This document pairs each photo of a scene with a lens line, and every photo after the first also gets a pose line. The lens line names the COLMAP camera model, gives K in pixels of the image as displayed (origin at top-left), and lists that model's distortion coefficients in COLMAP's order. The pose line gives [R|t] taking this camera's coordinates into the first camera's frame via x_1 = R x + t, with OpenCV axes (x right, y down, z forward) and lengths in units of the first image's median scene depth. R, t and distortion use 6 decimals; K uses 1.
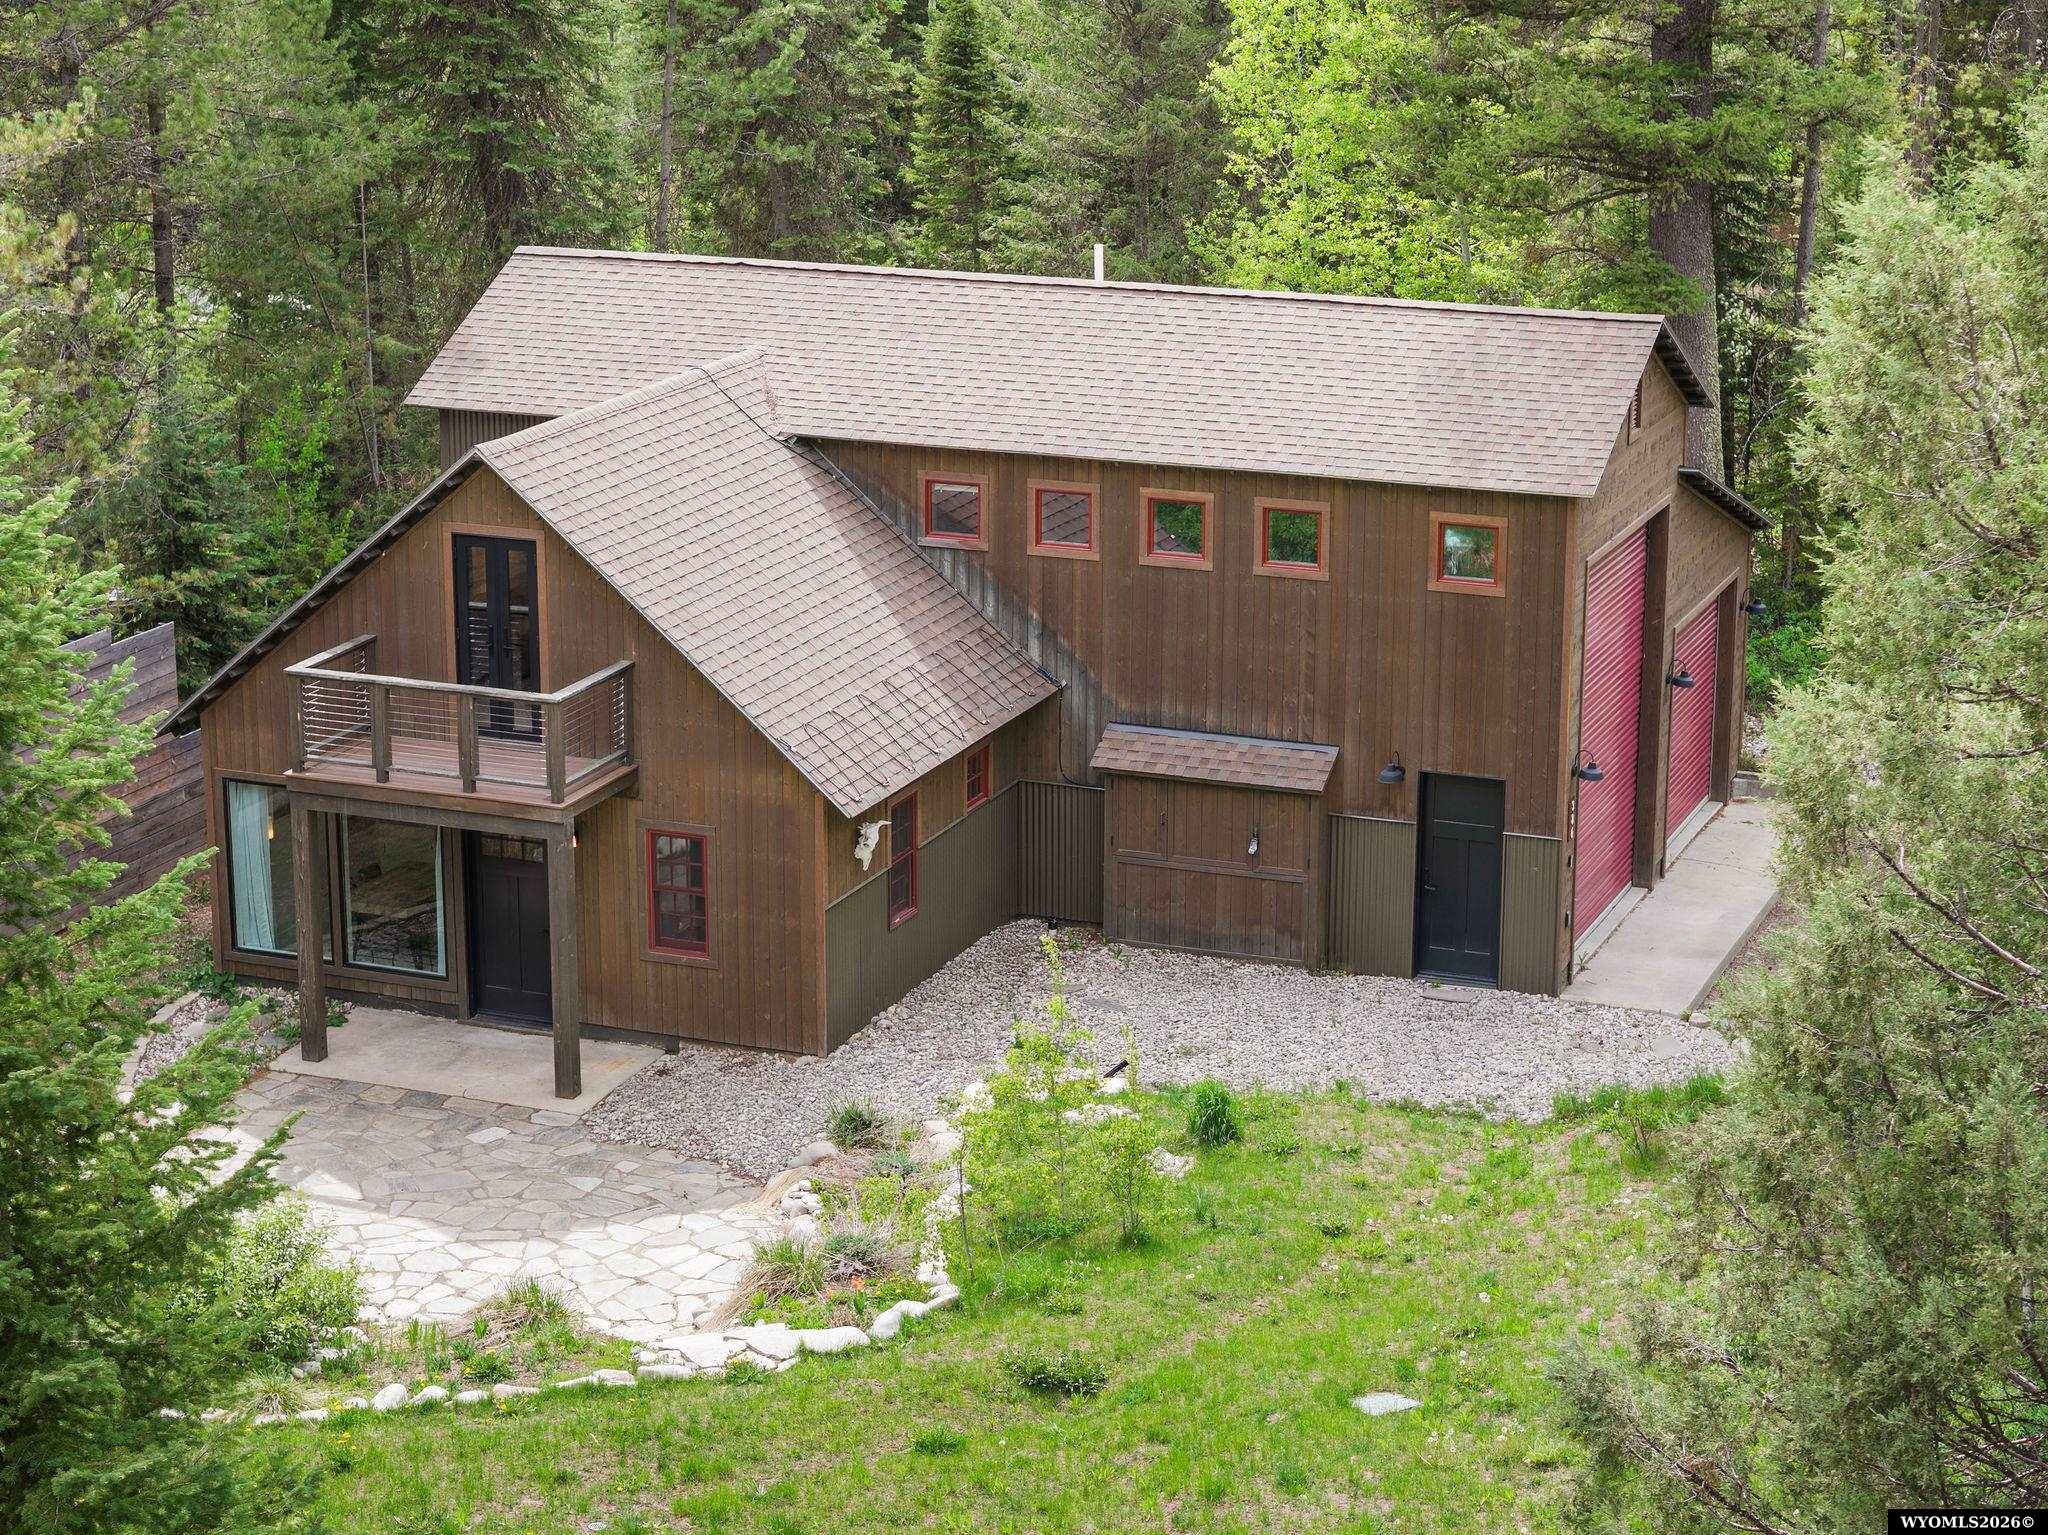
lens RADIAL K [[4177.2, 0, 1027.5], [0, 4177.2, 754.4], [0, 0, 1]] dist [-0.153061, 0.000000]
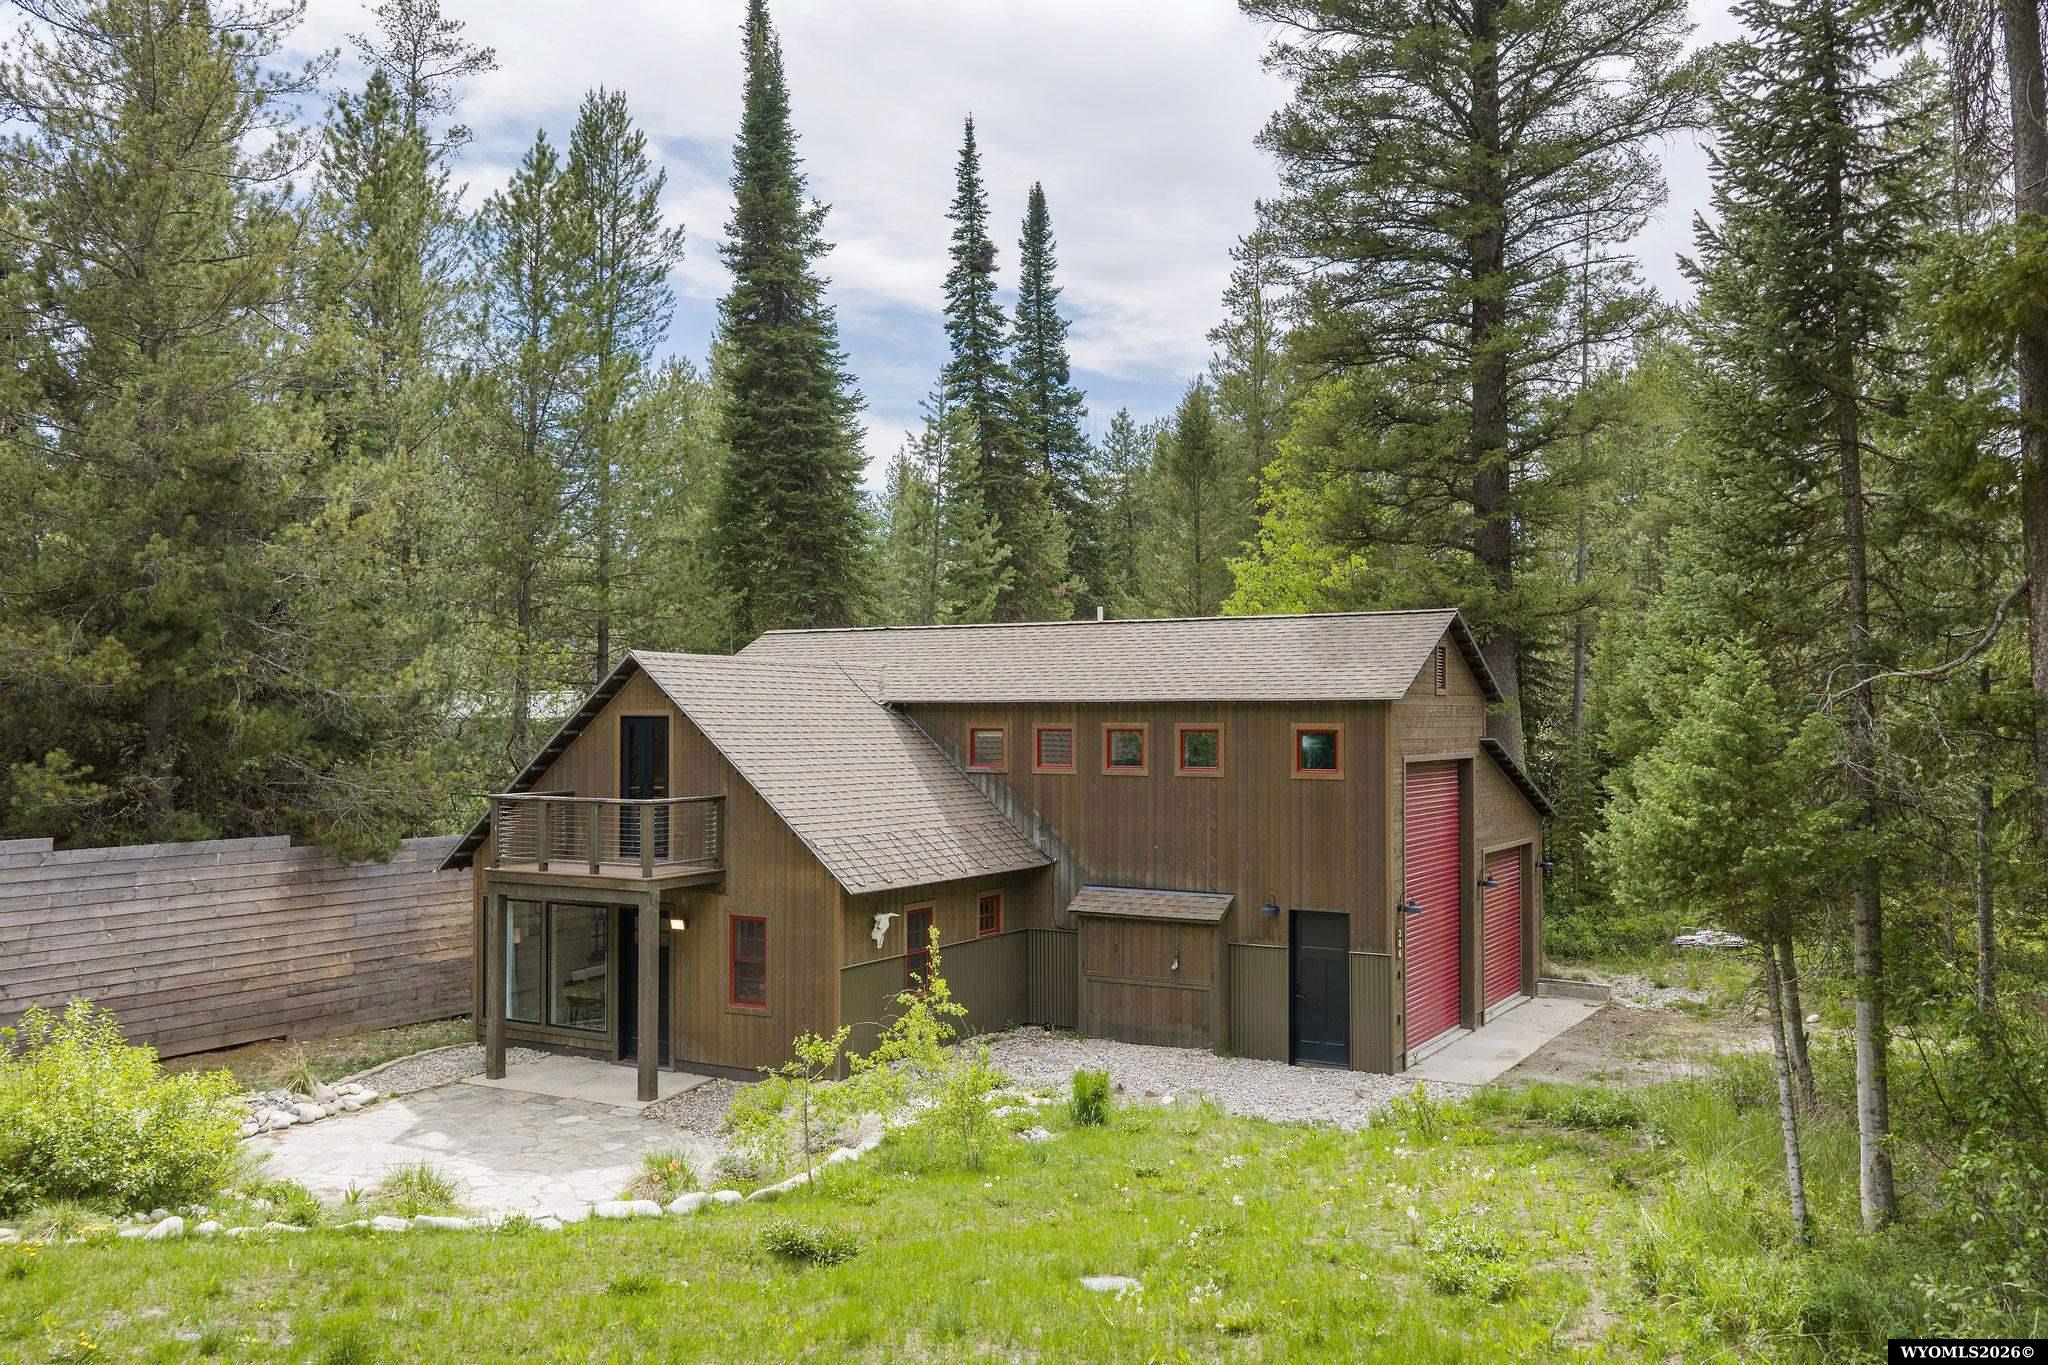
lens RADIAL K [[1716.1, 0, 1025.4], [0, 1716.1, 688.3], [0, 0, 1]] dist [0.023688, -0.034888]
pose [[0.989255, -0.003927, -0.146145, 0.094857], [-0.036762, 0.960839, -0.274659, 0.100269], [0.141500, 0.277081, 0.950370, 0.426387]]
